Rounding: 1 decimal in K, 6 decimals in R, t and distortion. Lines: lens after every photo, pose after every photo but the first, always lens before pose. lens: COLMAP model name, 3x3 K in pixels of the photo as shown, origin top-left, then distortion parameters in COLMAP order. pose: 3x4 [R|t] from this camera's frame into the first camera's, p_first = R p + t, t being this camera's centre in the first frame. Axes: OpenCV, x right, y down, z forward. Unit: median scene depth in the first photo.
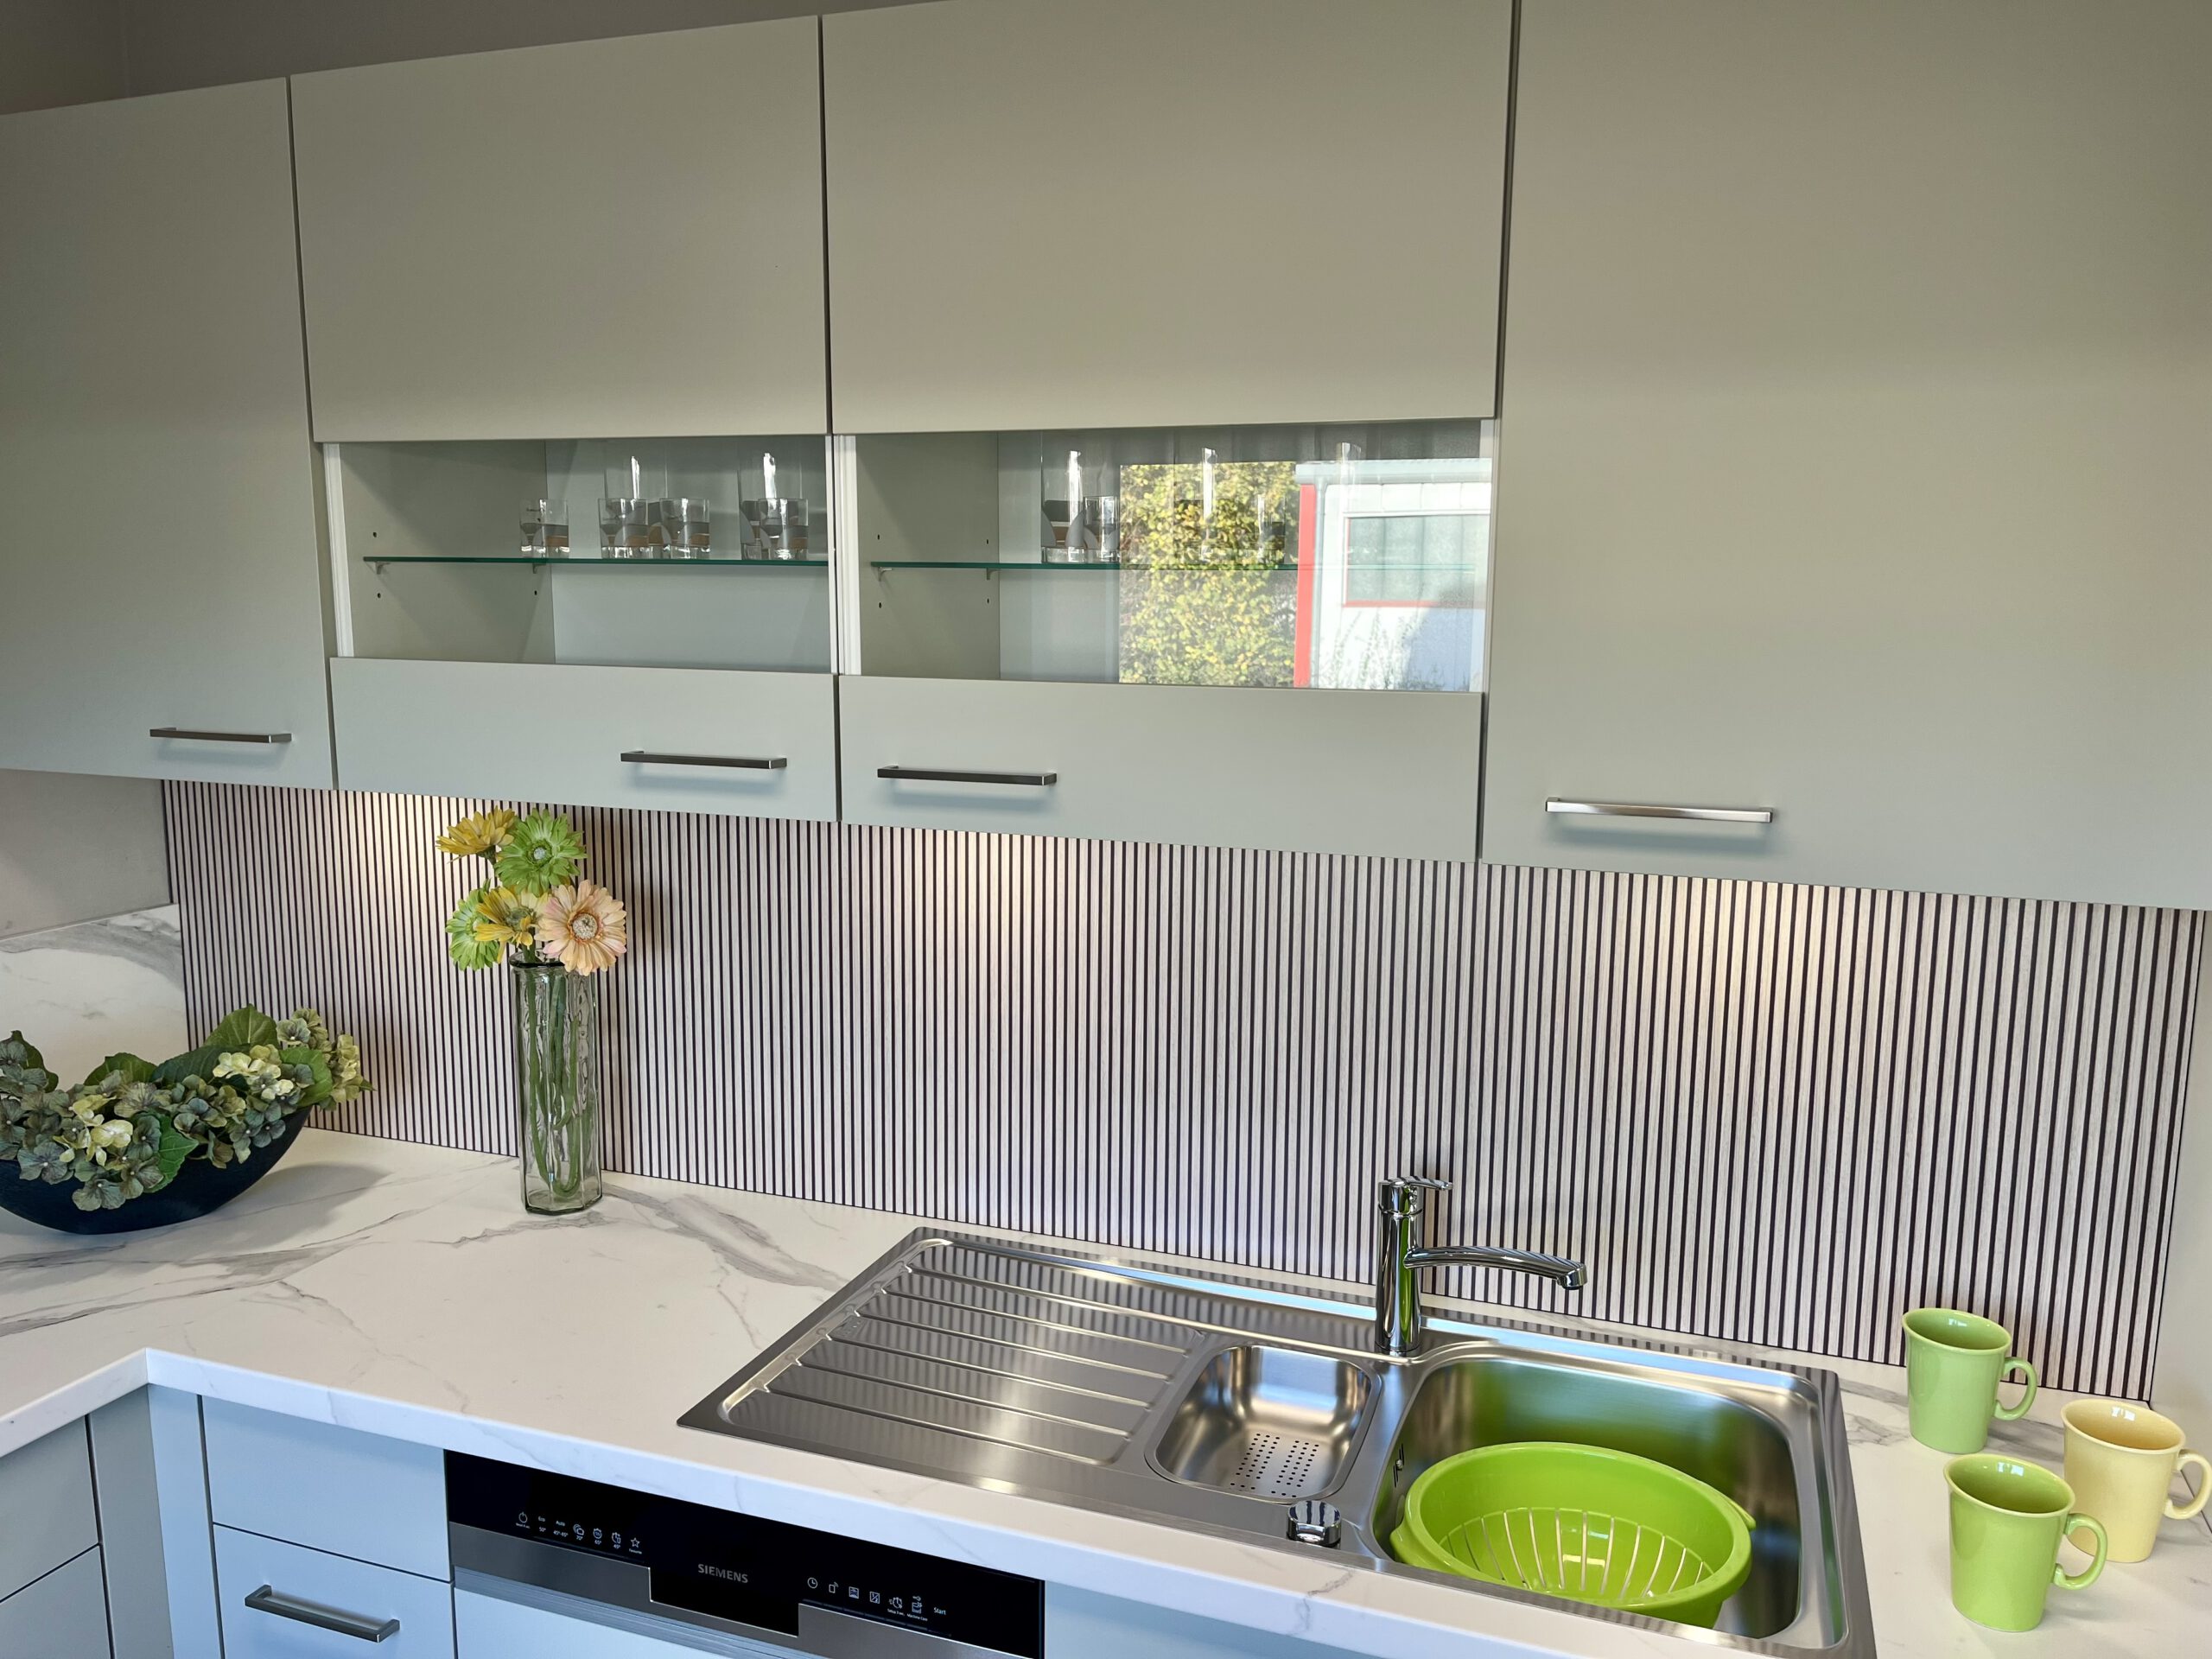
lens RADIAL K [[1686.1, 0, 1144.3], [0, 1686.1, 824.7], [0, 0, 1]] dist [0.068429, -0.103398]
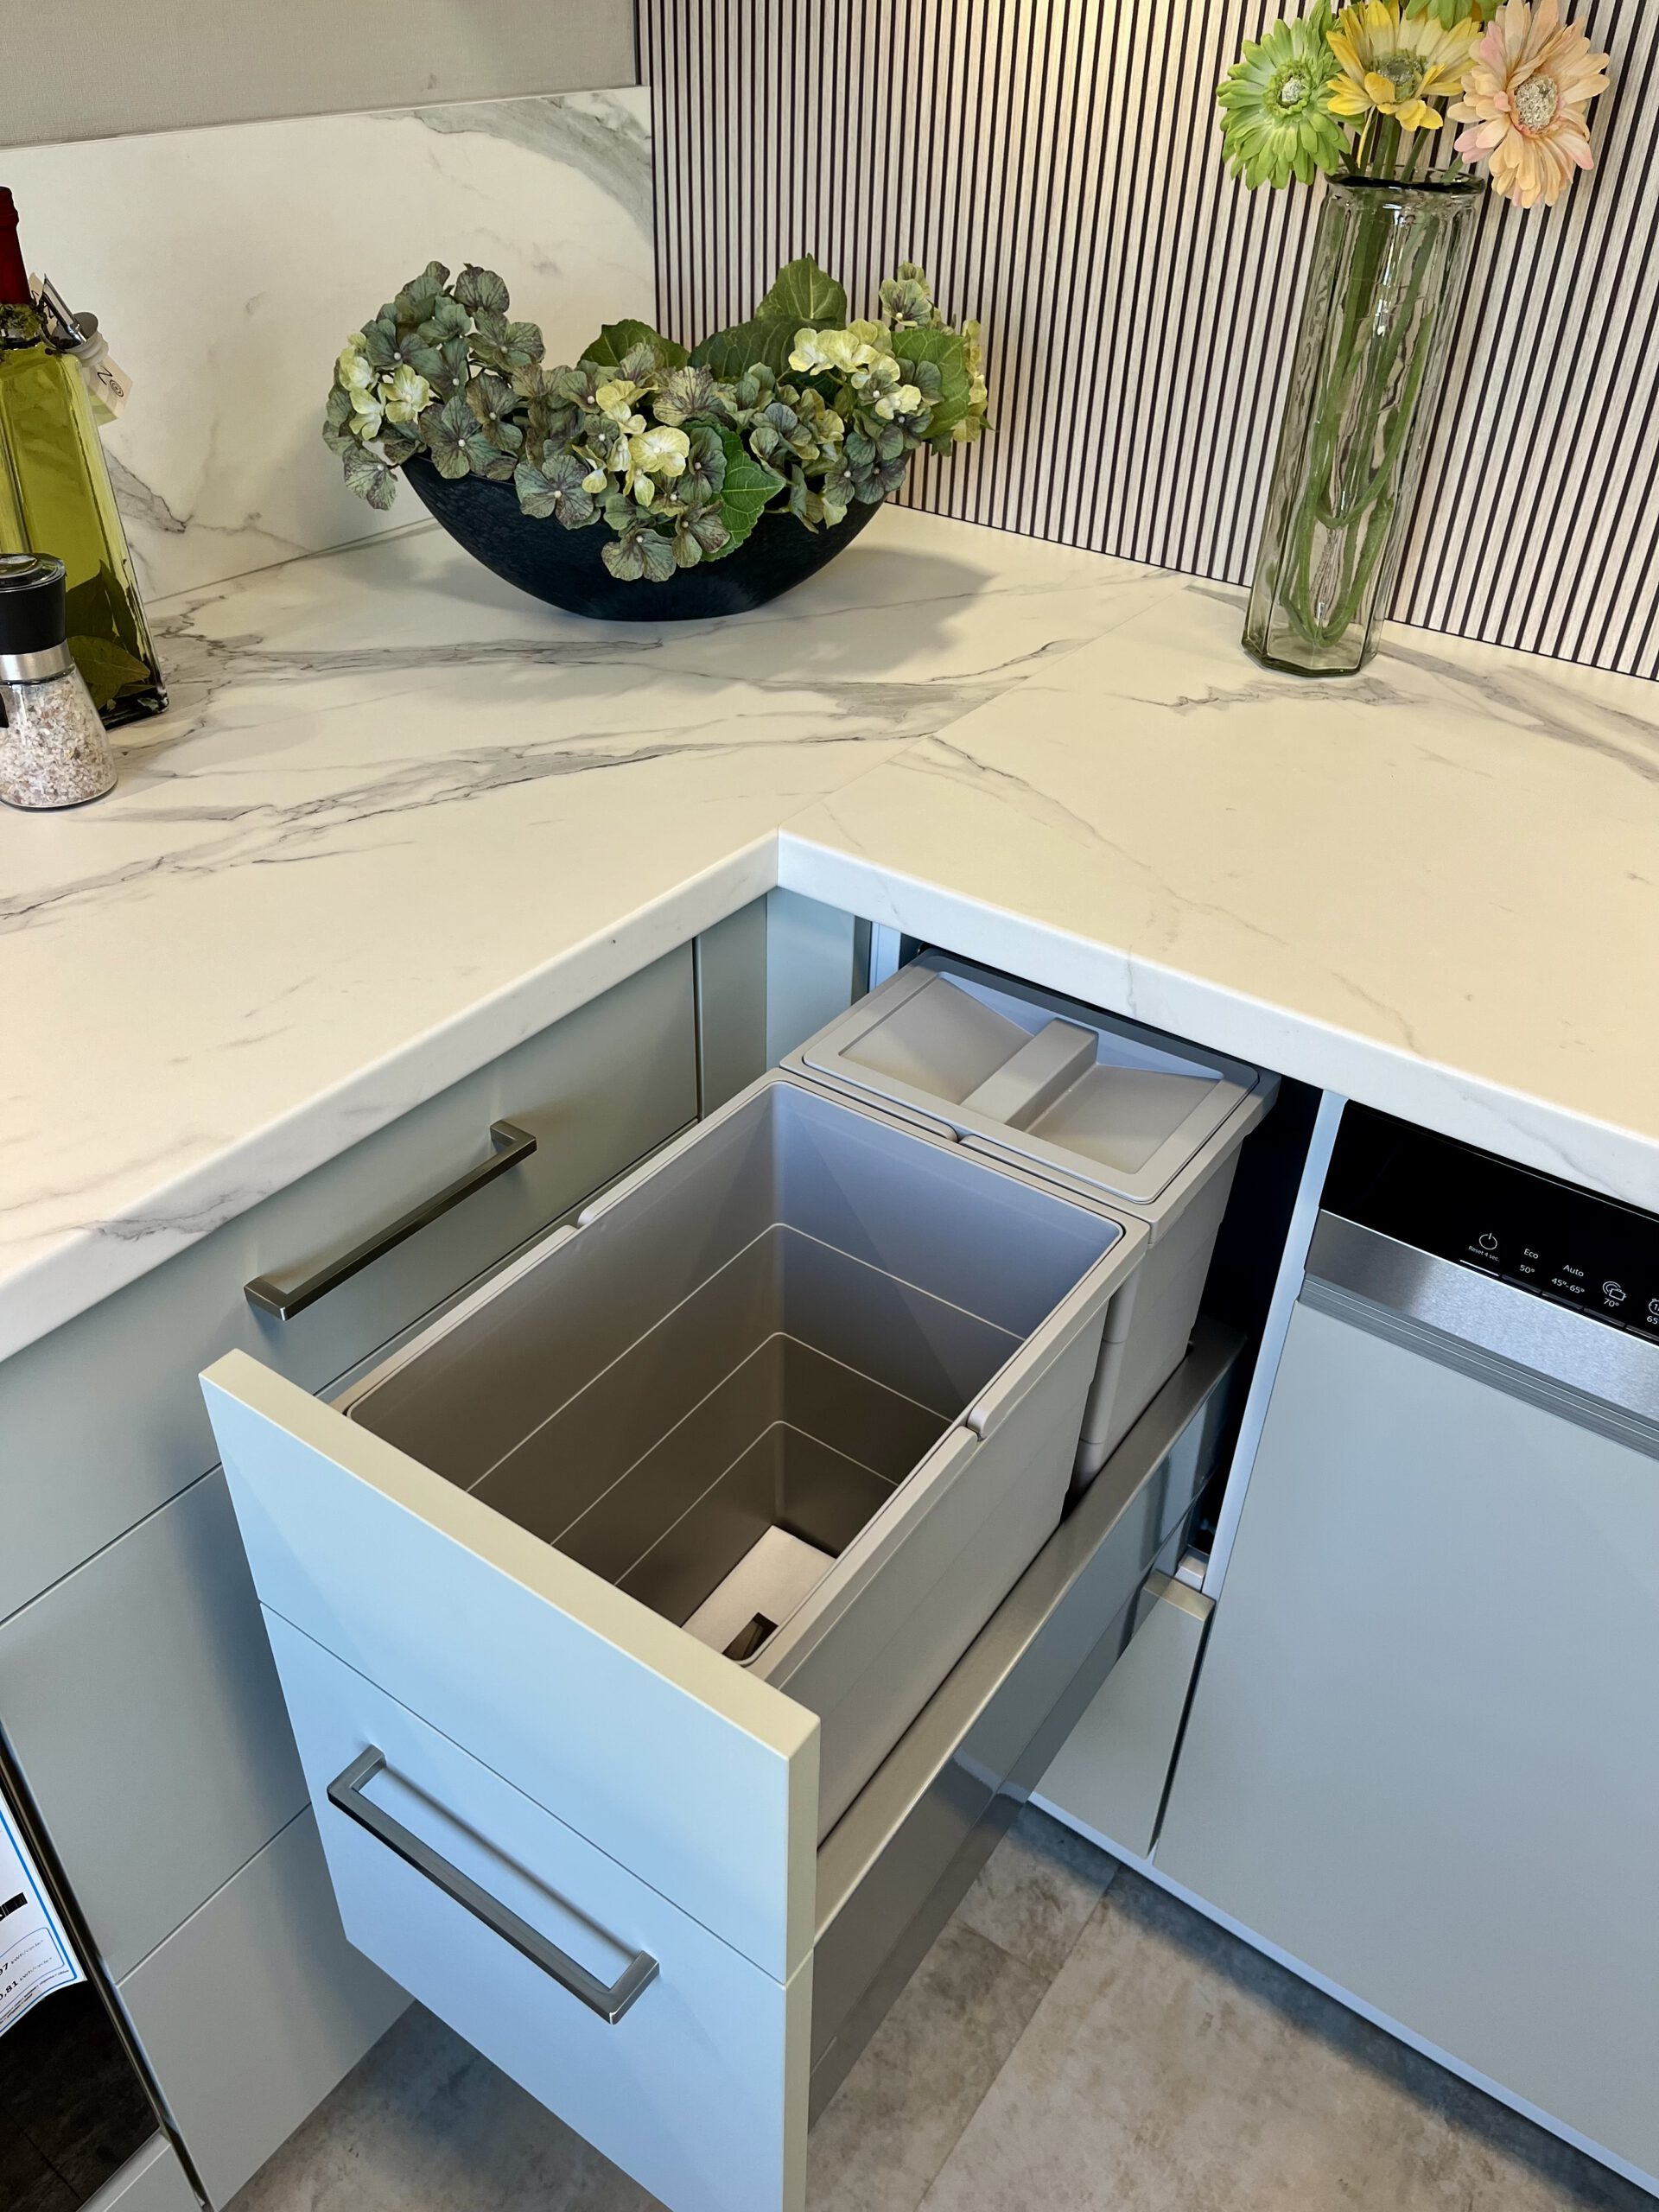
lens RADIAL K [[1680.9, 0, 829.5], [0, 1680.9, 1106.0], [0, 0, 1]] dist [0.065594, -0.086528]
pose [[0.959731, 0.178568, -0.216864, -0.370245], [-0.061027, 0.886067, 0.459522, 0.105790], [0.274212, -0.427783, 0.861284, 0.398261]]
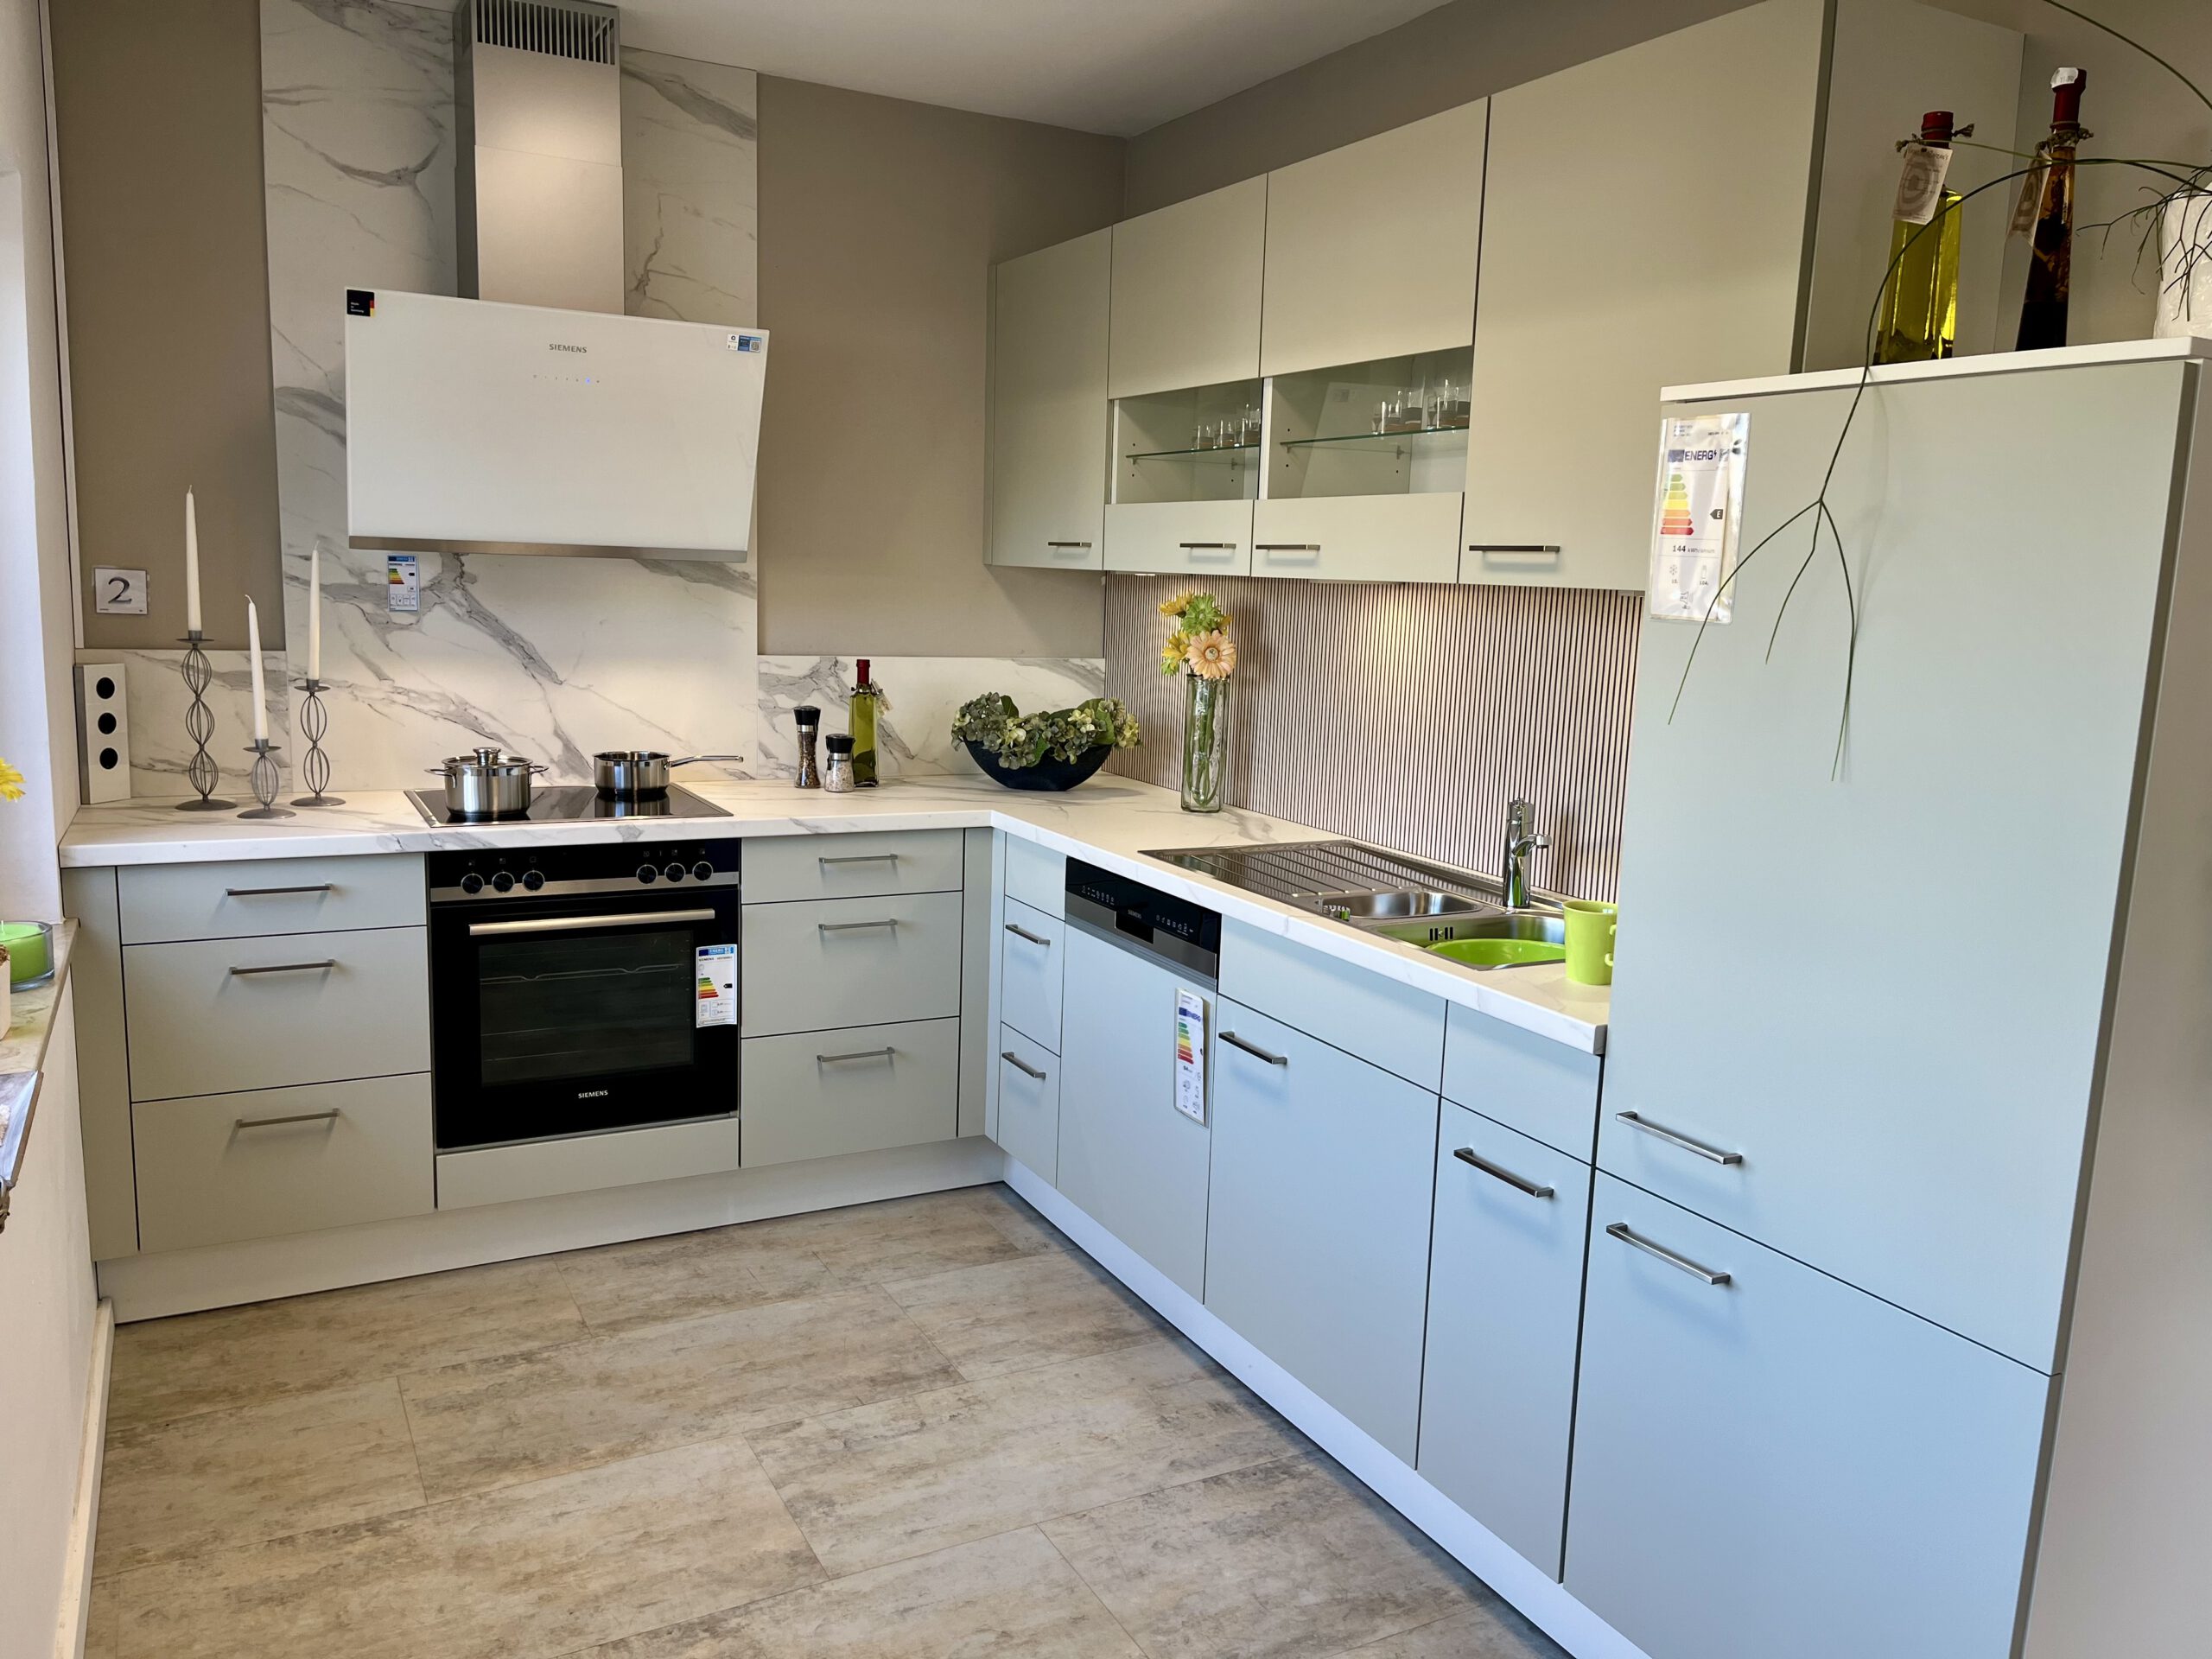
lens RADIAL K [[1680.9, 0, 1098.6], [0, 1680.9, 837.8], [0, 0, 1]] dist [0.065594, -0.086528]
pose [[0.725791, 0.123008, -0.676829, 0.886741], [-0.127216, 0.990913, 0.043672, 0.199780], [0.676050, 0.054407, 0.734844, -0.460196]]
